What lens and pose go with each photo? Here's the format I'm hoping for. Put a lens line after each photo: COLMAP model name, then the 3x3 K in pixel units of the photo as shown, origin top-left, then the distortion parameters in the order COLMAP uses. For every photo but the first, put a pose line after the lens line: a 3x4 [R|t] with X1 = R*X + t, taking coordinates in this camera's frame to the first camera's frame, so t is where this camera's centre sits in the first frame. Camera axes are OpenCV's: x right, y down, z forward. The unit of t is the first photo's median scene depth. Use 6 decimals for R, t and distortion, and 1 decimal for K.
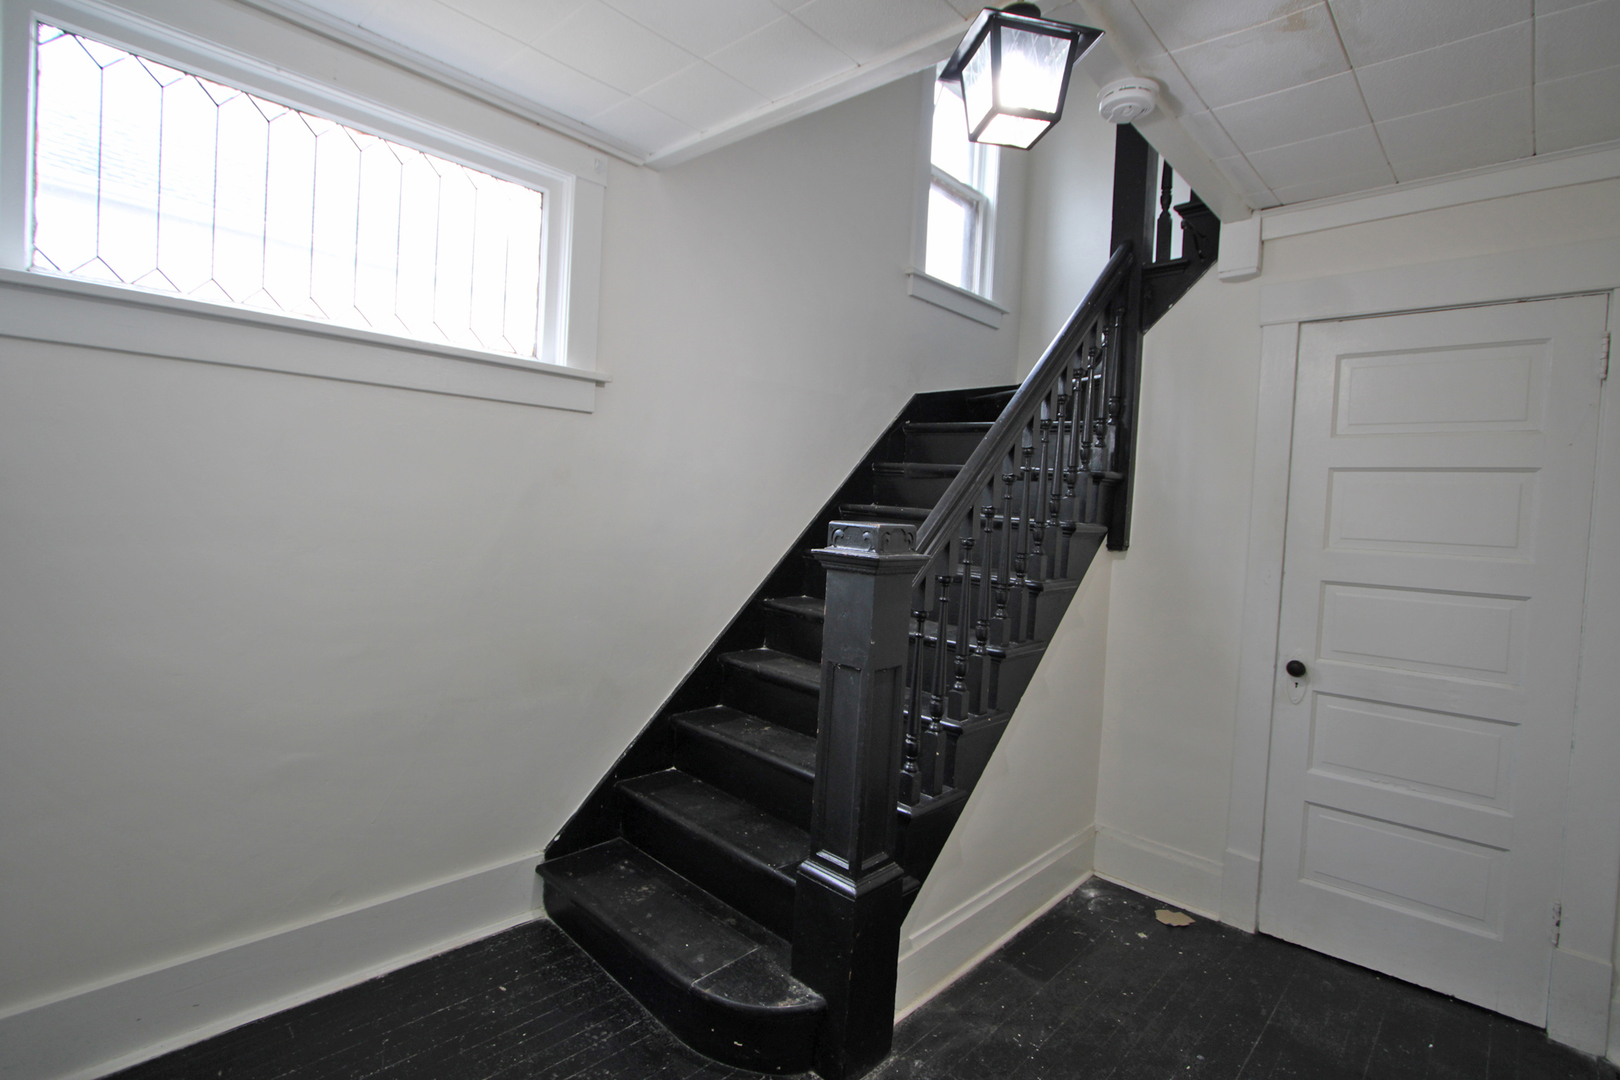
lens RADIAL K [[737.9, 0, 808.3], [0, 737.9, 538.5], [0, 0, 1]] dist [-0.021838, 0.004247]
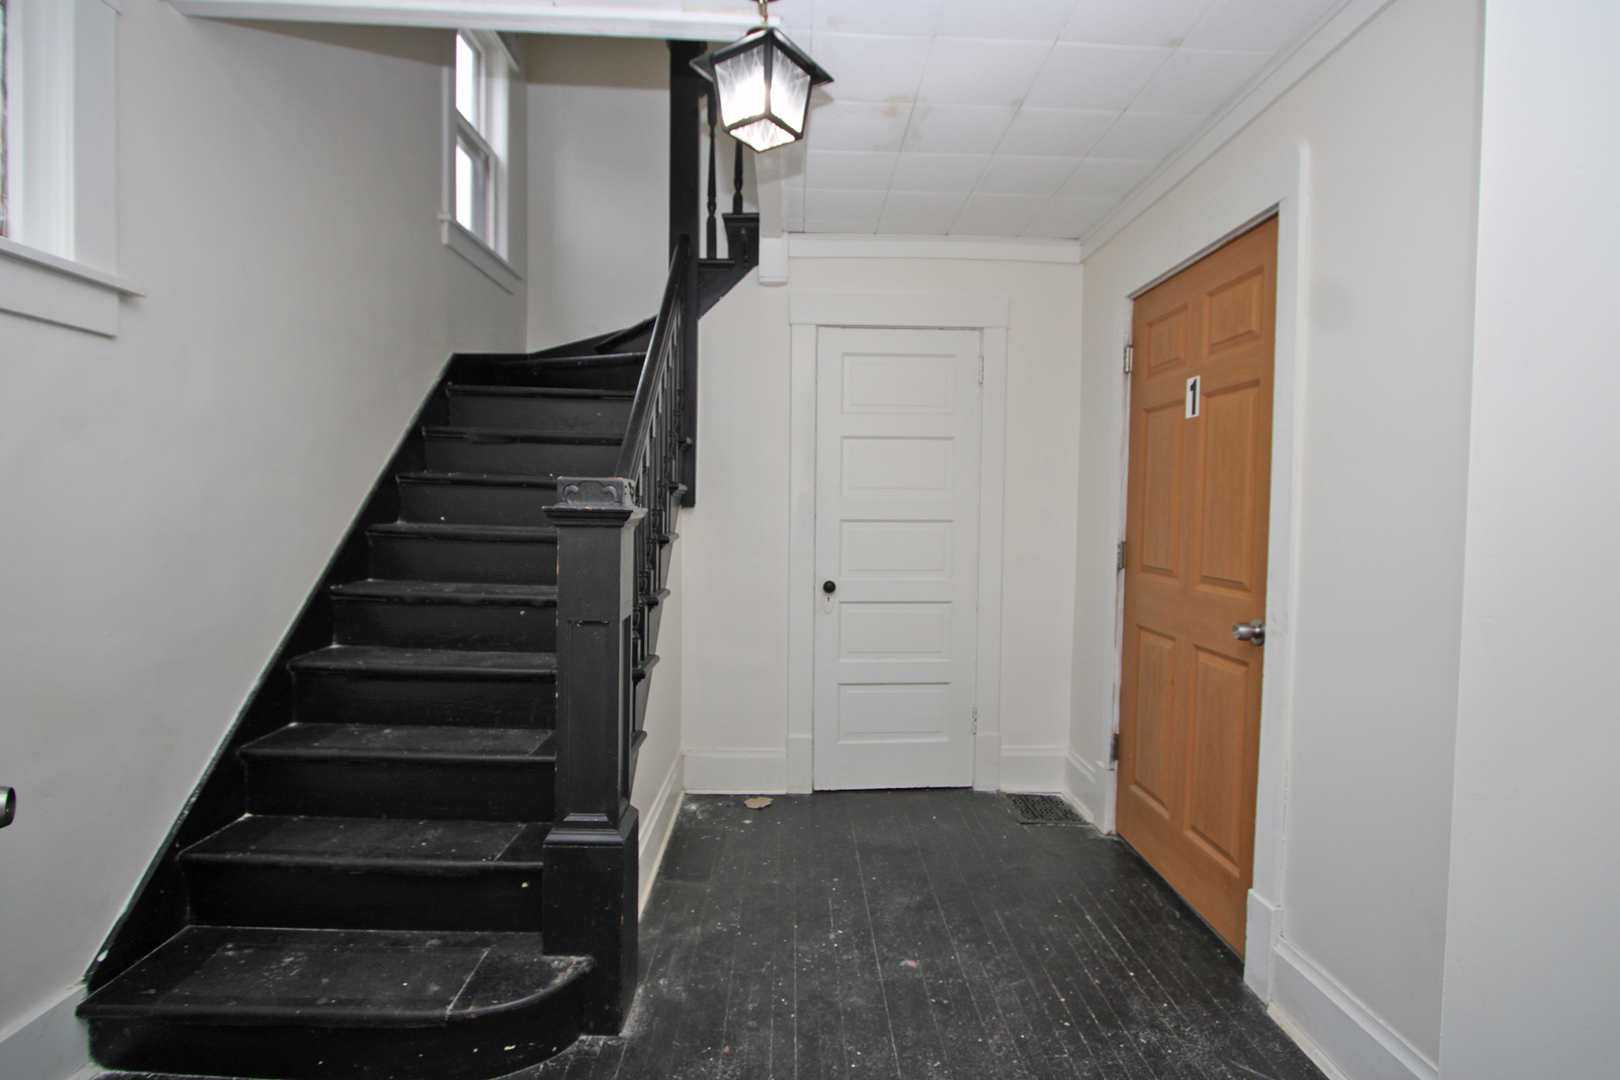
lens RADIAL K [[737.9, 0, 793.9], [0, 737.9, 536.4], [0, 0, 1]] dist [-0.021838, 0.004247]
pose [[0.726274, -0.072139, 0.683610, -0.299735], [0.052894, 0.997394, 0.049057, 0.016753], [-0.685368, 0.000530, 0.728197, 0.062040]]
